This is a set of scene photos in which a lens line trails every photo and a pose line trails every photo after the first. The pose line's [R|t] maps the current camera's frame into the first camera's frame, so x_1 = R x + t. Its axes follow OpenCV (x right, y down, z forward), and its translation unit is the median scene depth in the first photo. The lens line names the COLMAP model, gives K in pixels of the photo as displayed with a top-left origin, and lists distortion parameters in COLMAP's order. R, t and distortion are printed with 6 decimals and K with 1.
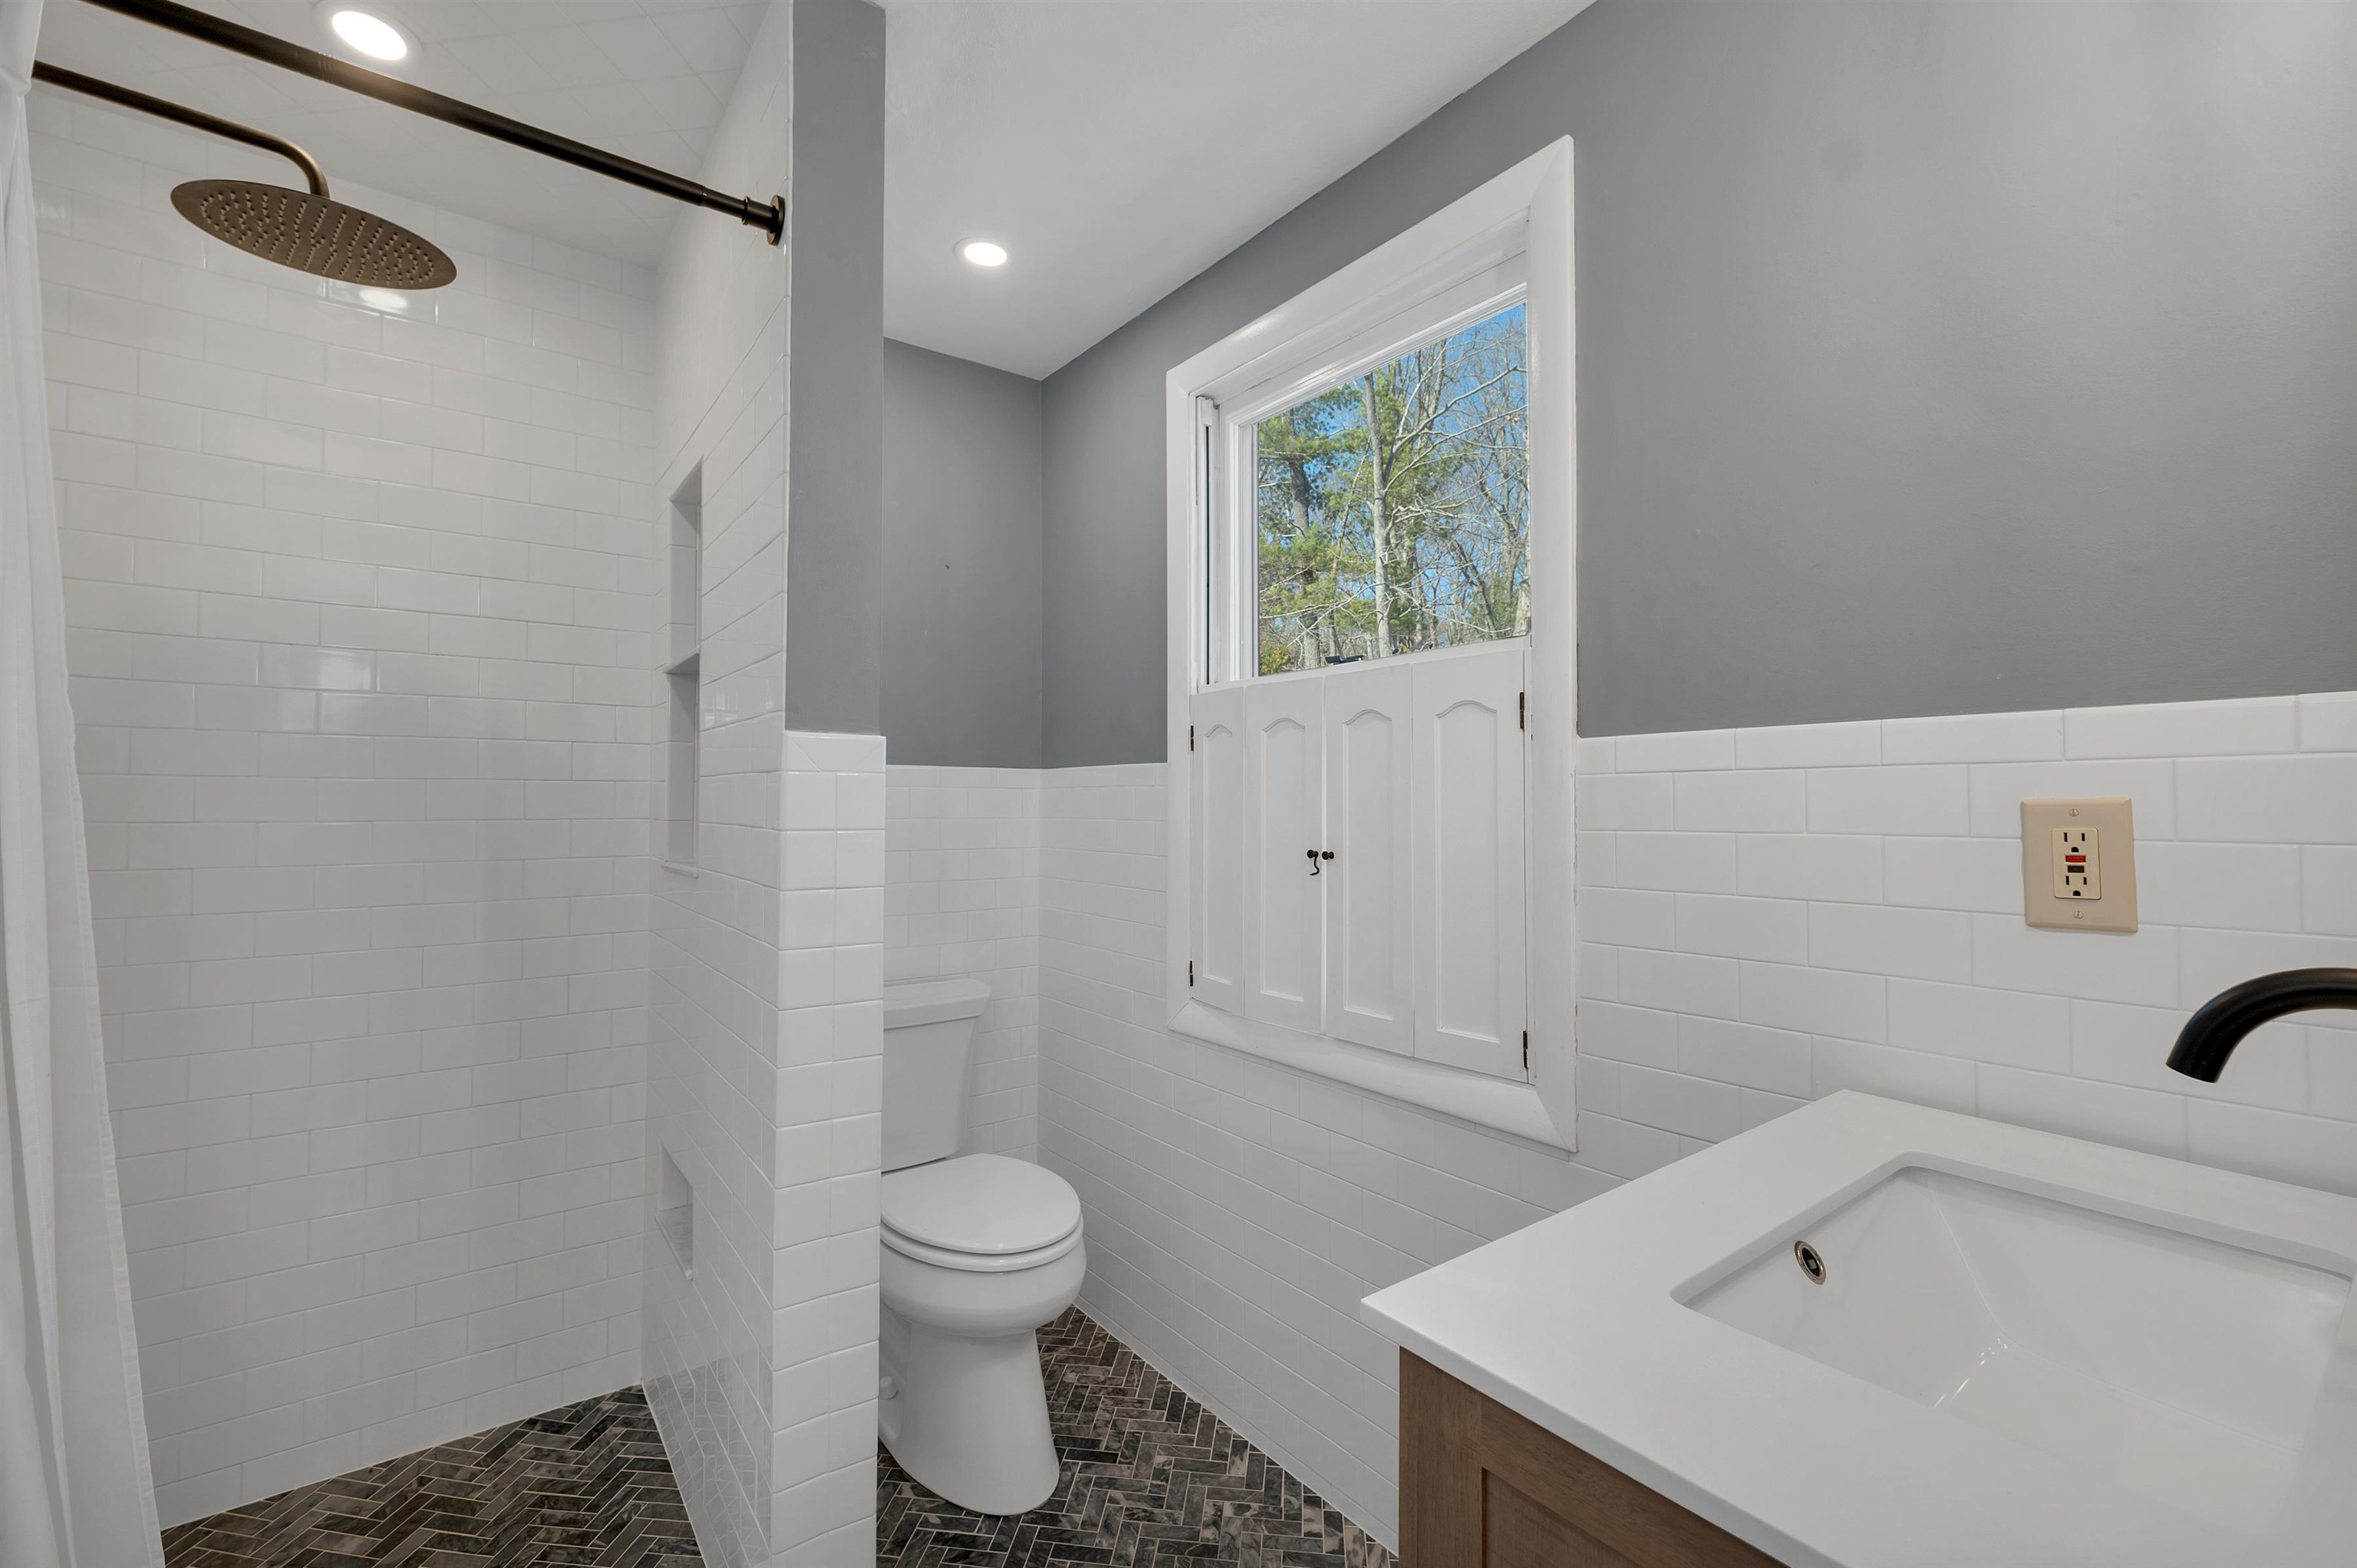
lens RADIAL K [[989.4, 0, 1177.7], [0, 989.4, 790.2], [0, 0, 1]] dist [0.003575, -0.000248]
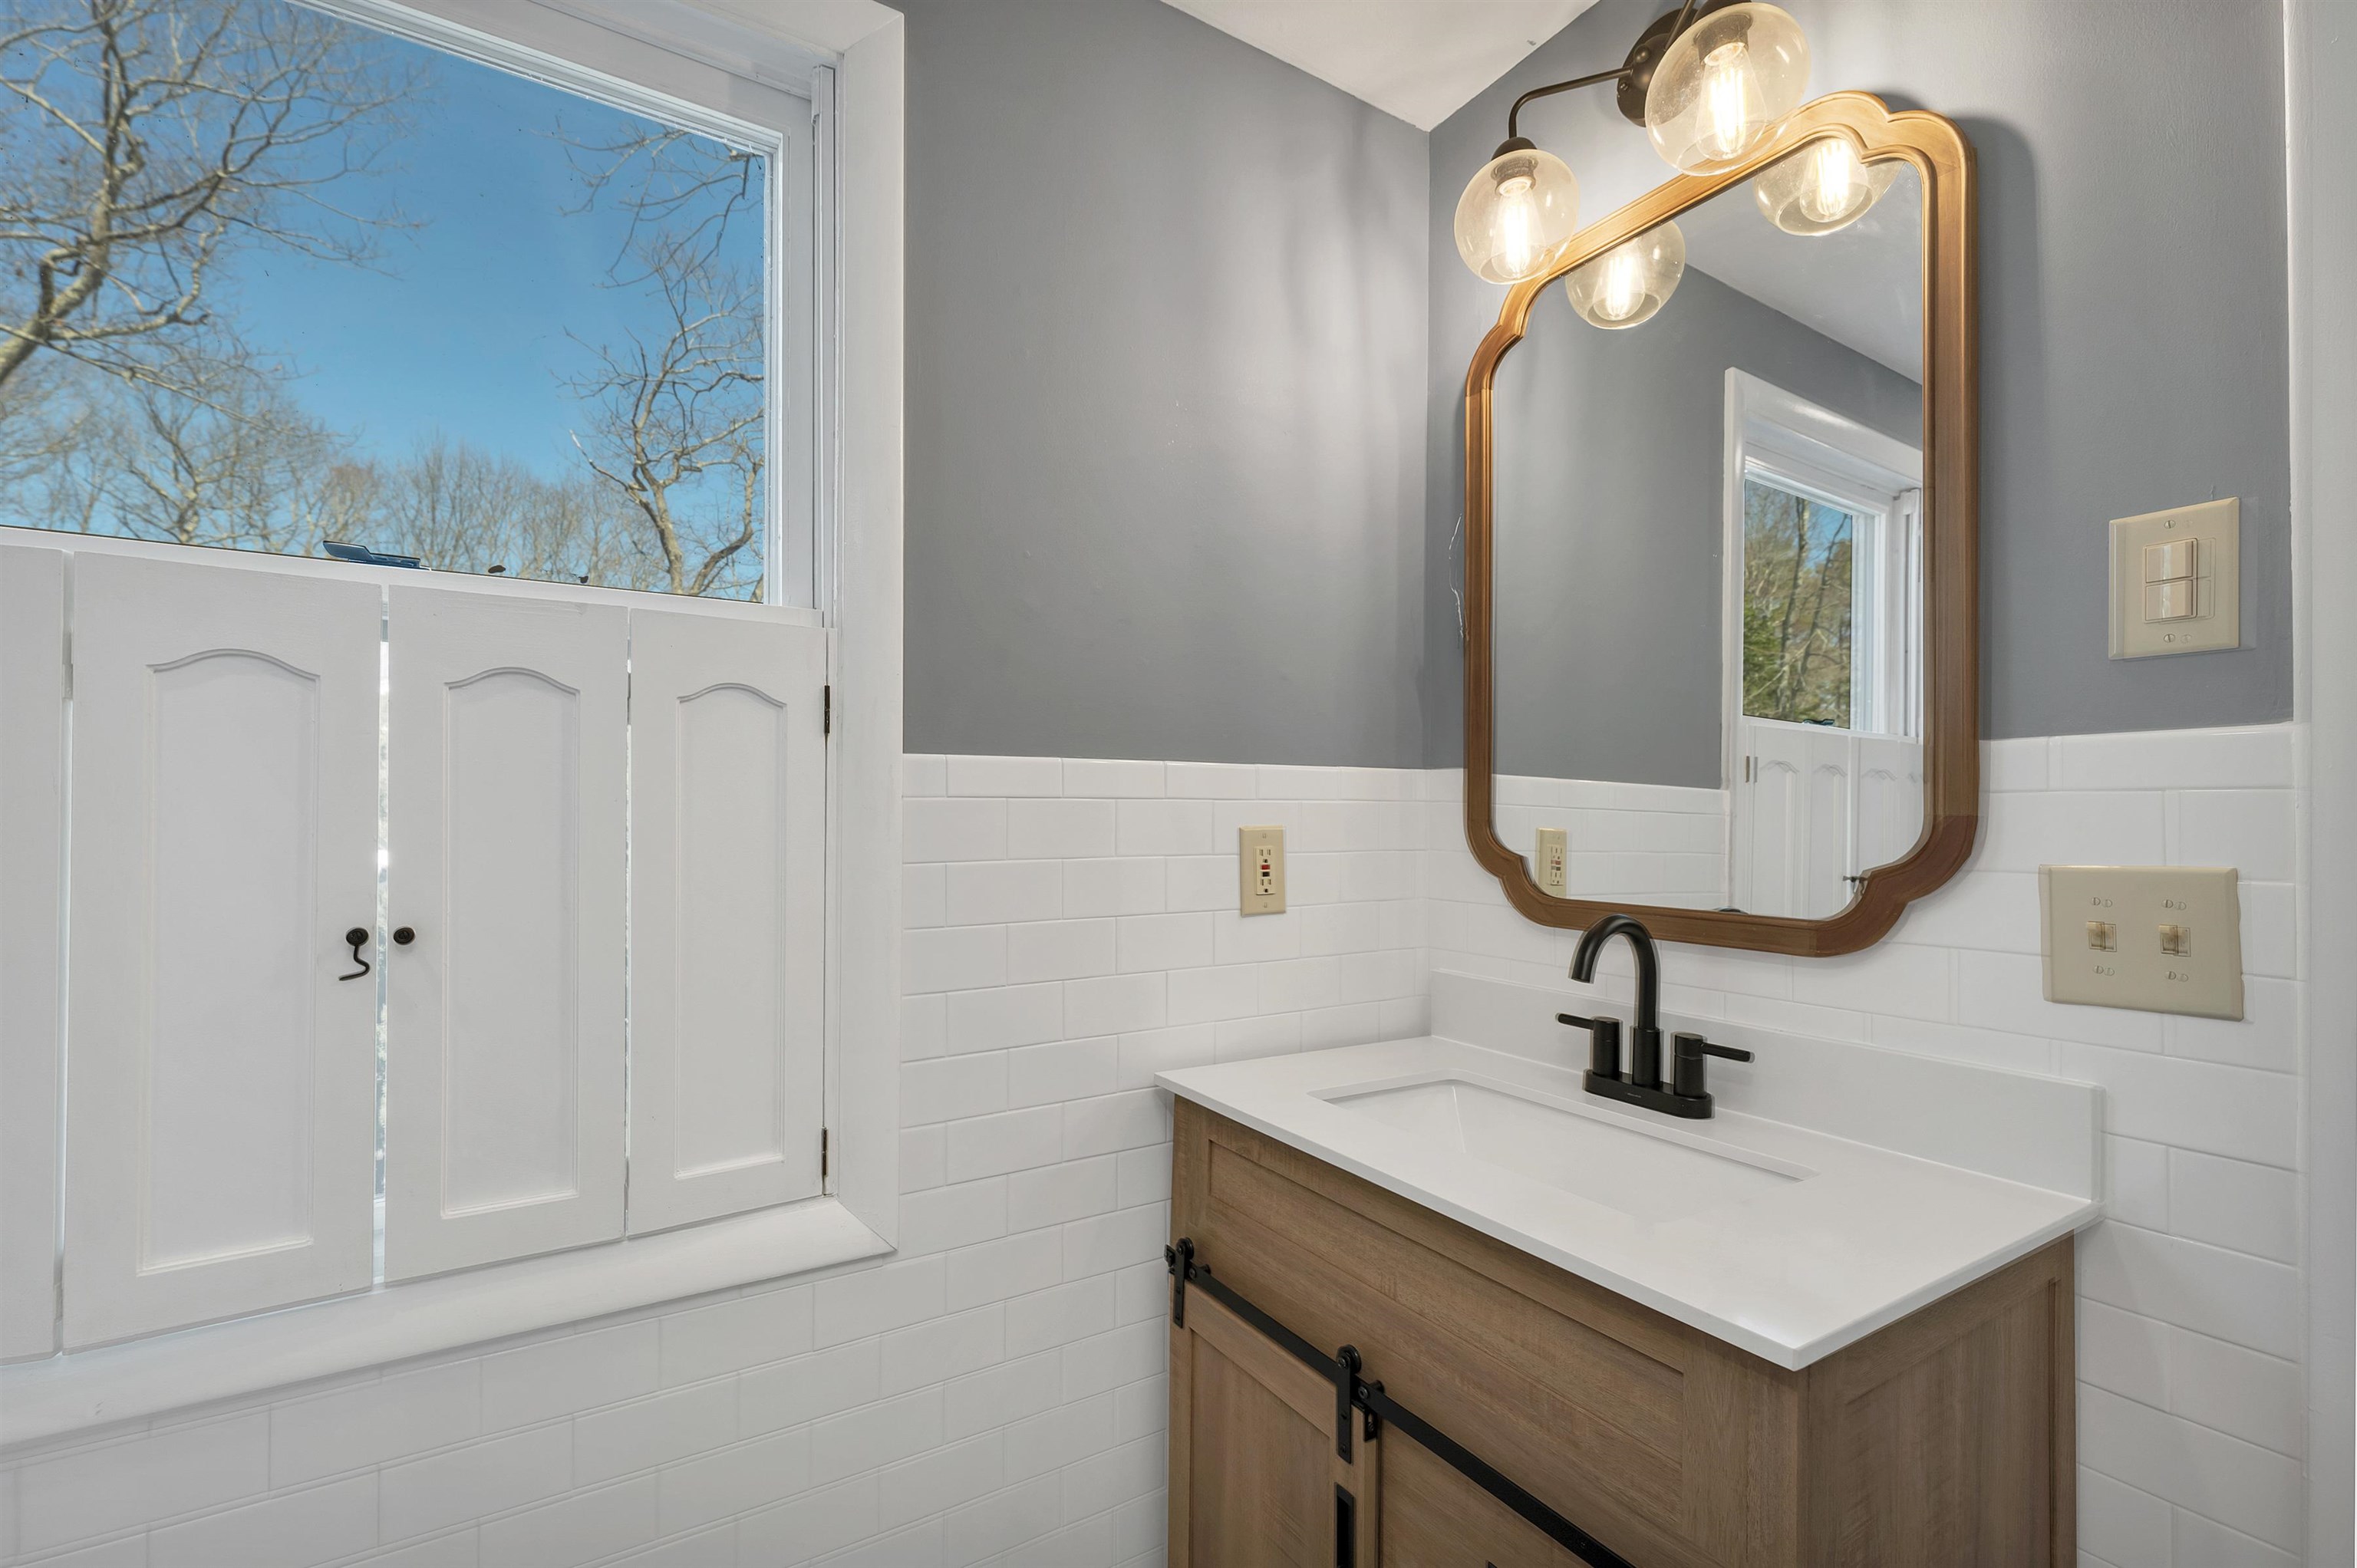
lens RADIAL K [[989.4, 0, 1148.0], [0, 989.4, 823.5], [0, 0, 1]] dist [0.003575, -0.000248]
pose [[0.113475, -0.006508, 0.993520, -0.396591], [-0.015727, 0.999841, 0.008346, -0.003748], [-0.993416, -0.016572, 0.113354, 0.691029]]
